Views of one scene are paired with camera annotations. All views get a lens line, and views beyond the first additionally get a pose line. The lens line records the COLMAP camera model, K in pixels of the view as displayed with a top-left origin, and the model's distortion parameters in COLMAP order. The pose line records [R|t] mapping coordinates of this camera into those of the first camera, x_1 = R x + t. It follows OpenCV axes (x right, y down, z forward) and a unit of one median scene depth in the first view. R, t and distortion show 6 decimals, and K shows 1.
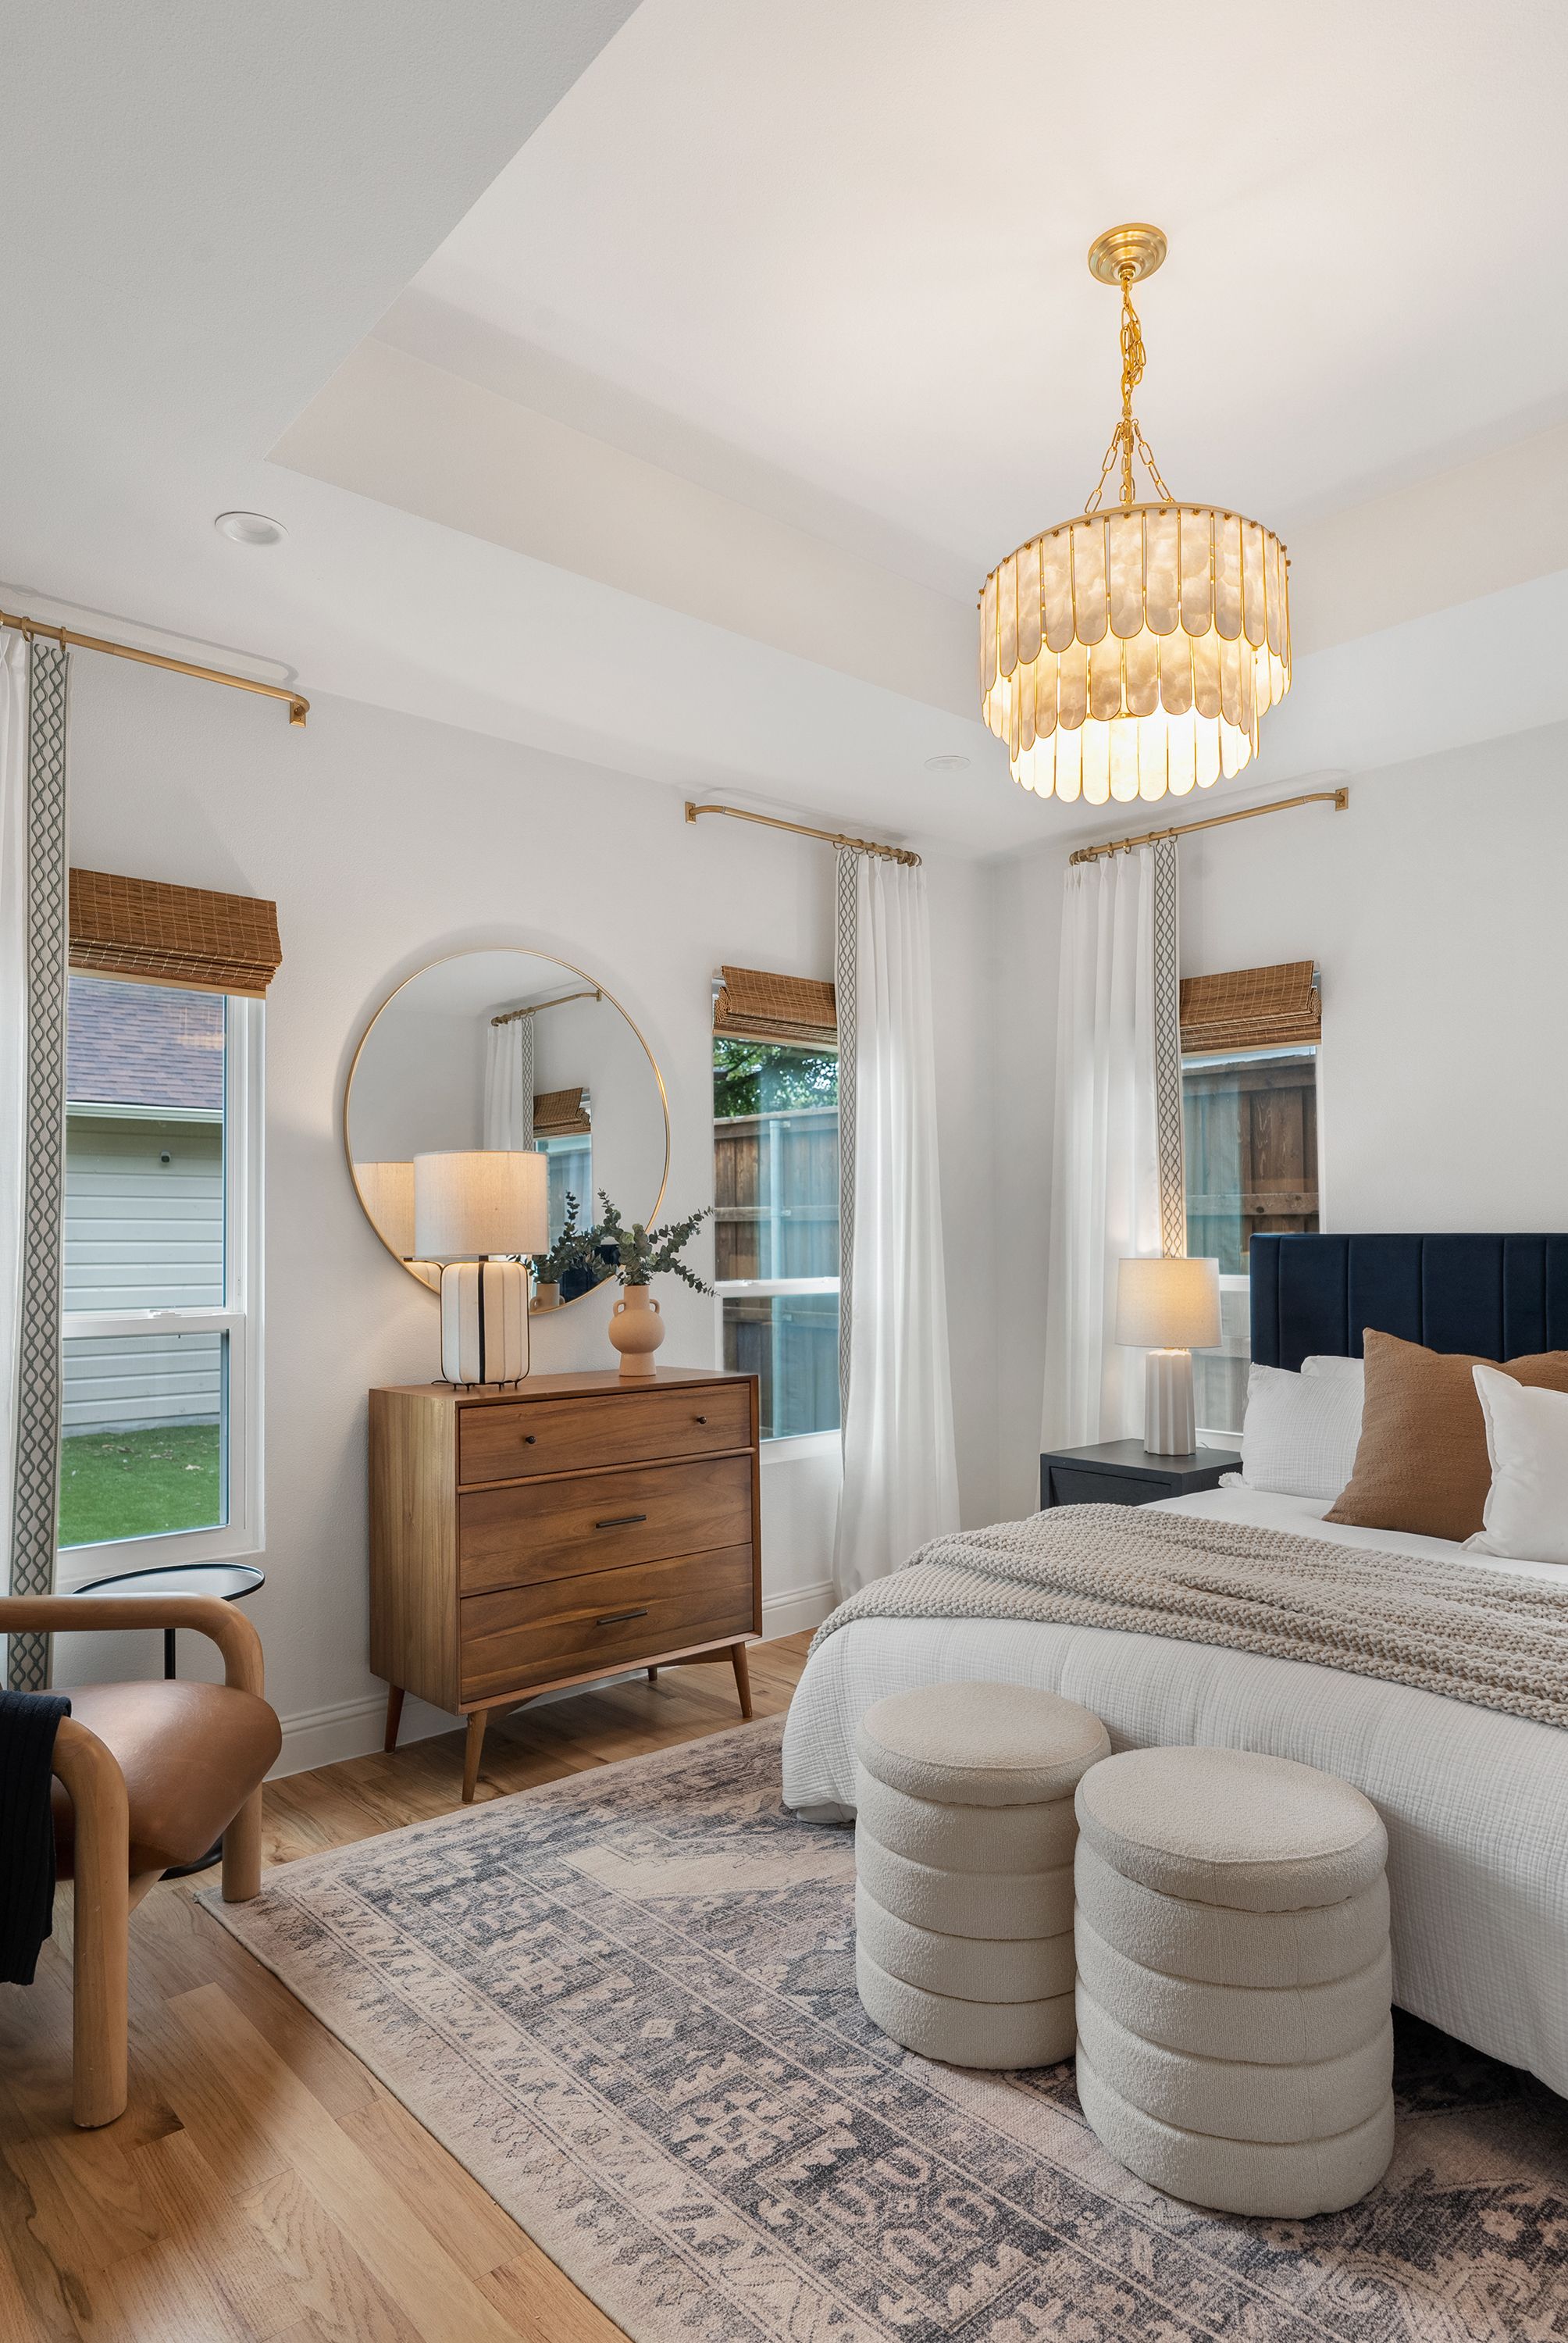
lens RADIAL K [[1356.1, 0, 804.3], [0, 1356.1, 1203.1], [0, 0, 1]] dist [0.001338, 0.000079]
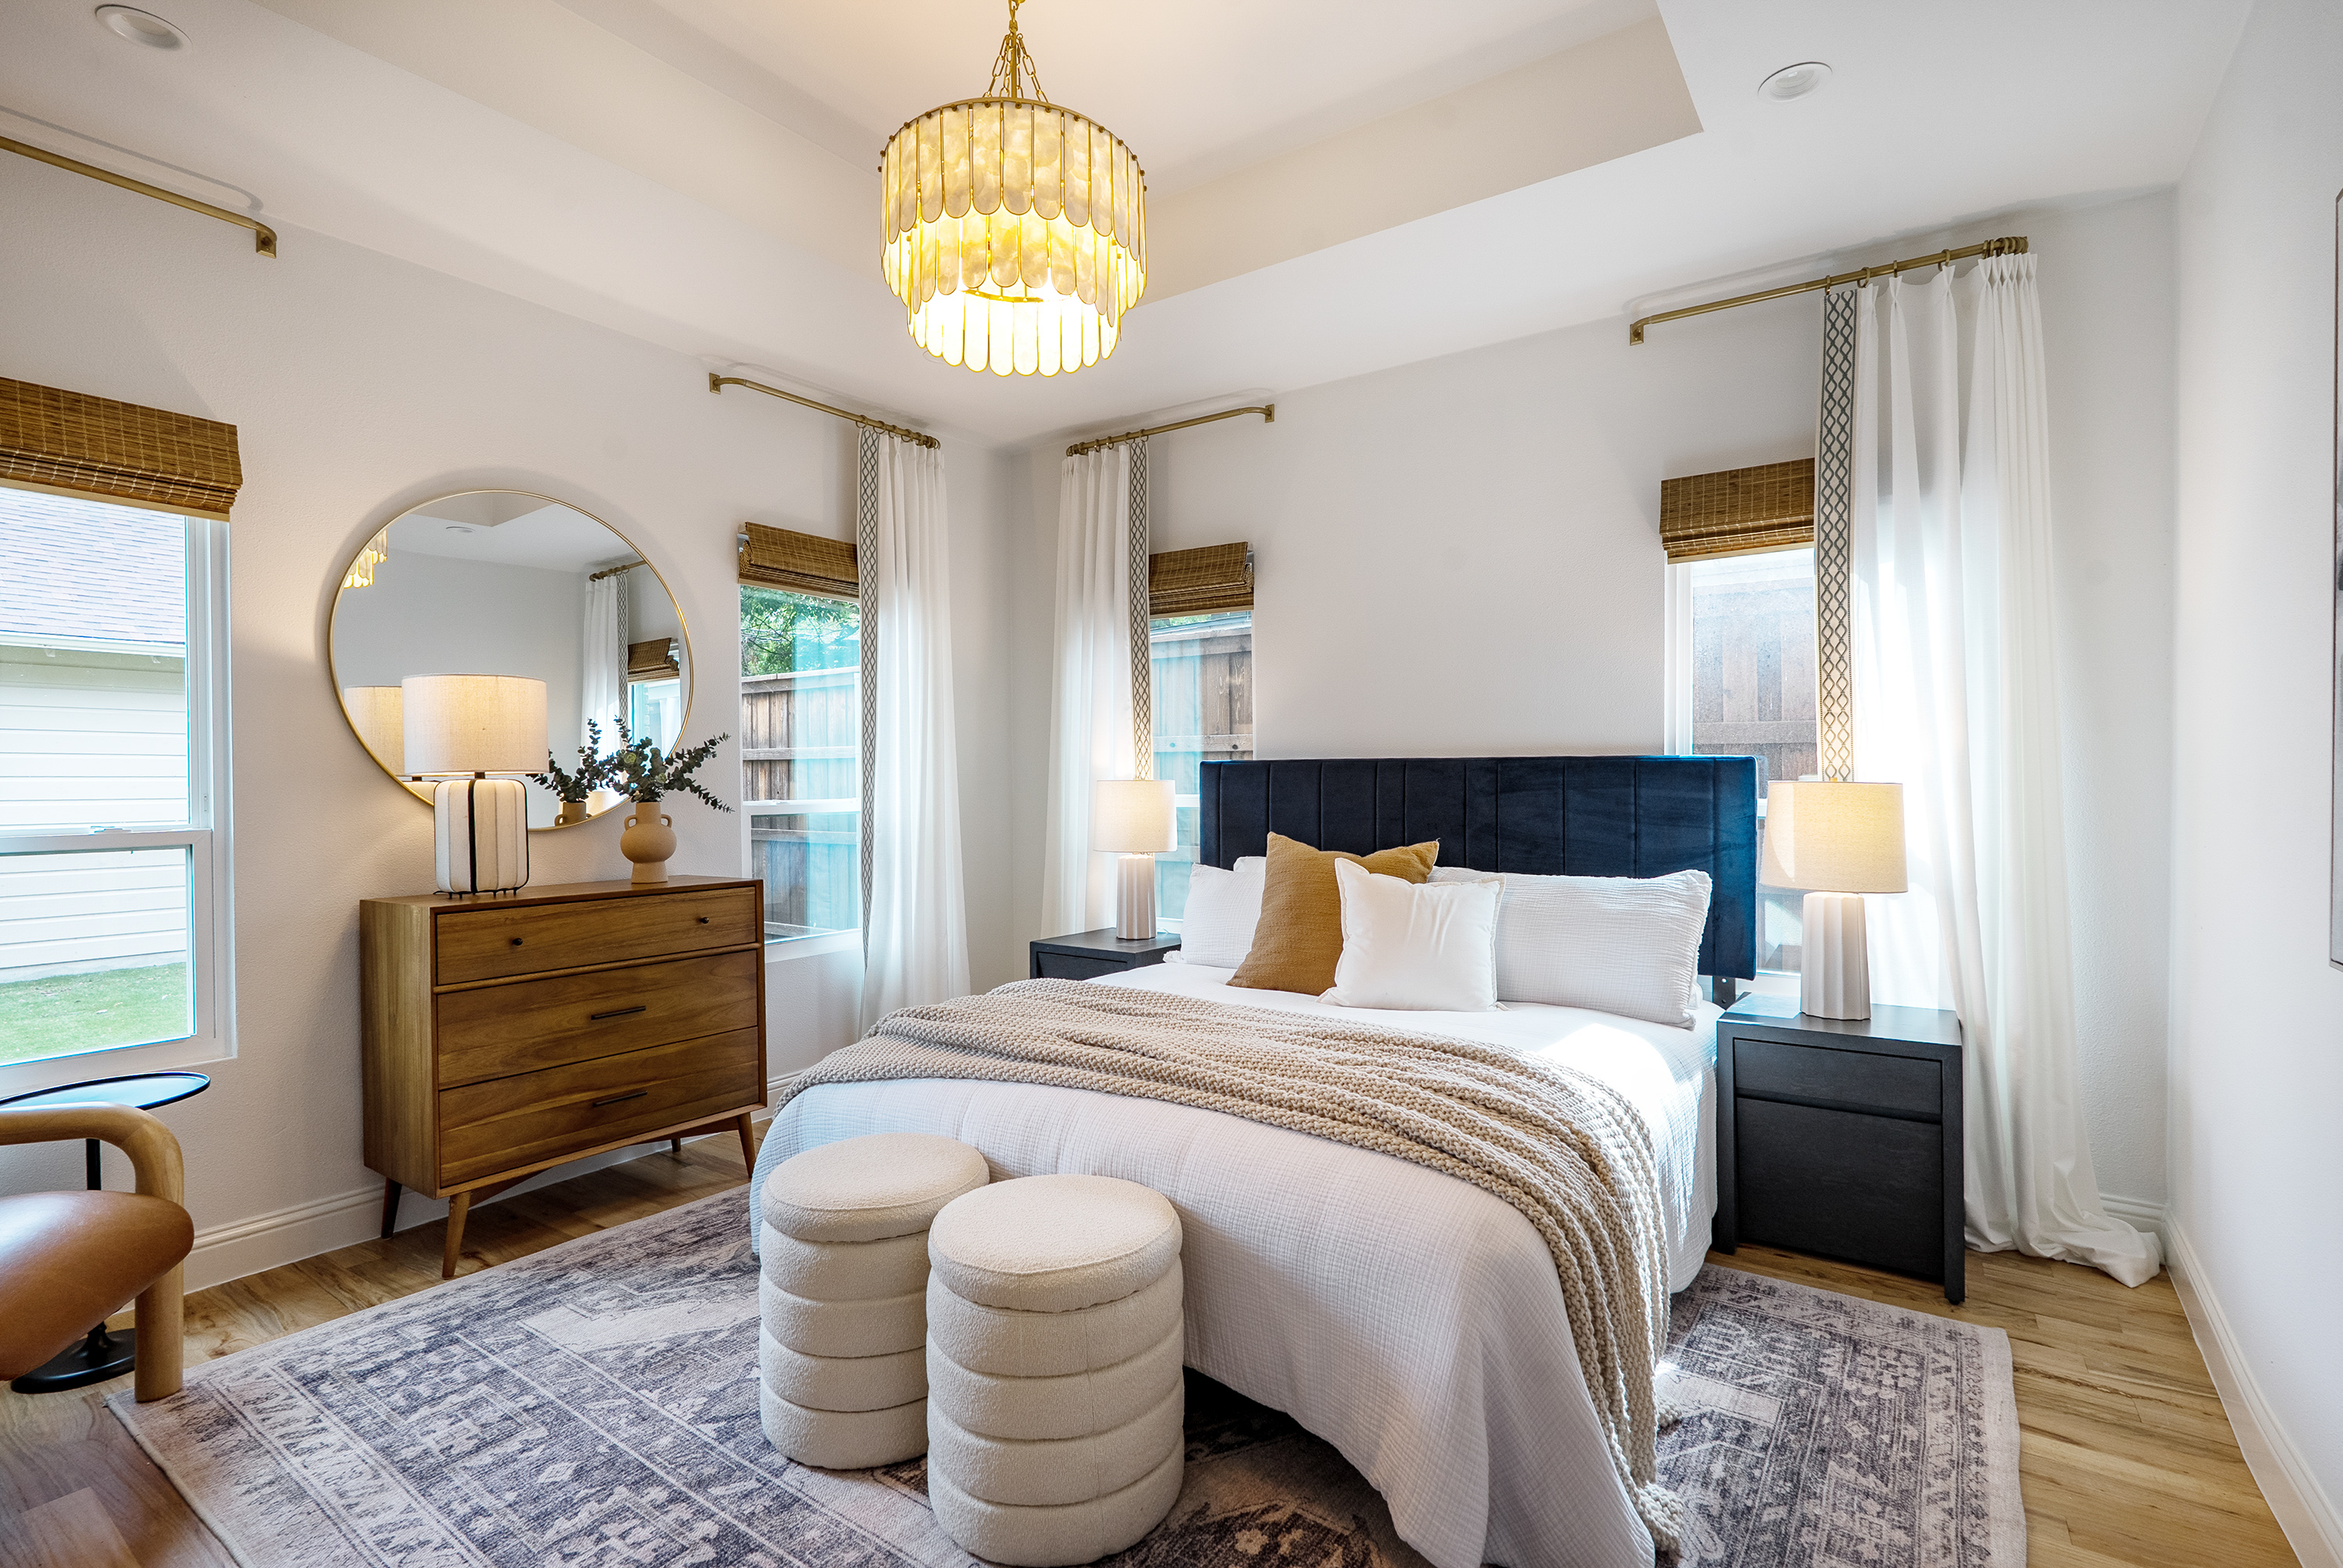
lens RADIAL K [[1080.1, 0, 1186.9], [0, 1080.1, 786.9], [0, 0, 1]] dist [-0.000429, 0.001168]
pose [[0.975431, -0.002541, 0.220292, 0.151919], [-0.004331, 0.999519, 0.030705, 0.025355], [-0.220264, -0.030905, 0.974951, 0.050961]]
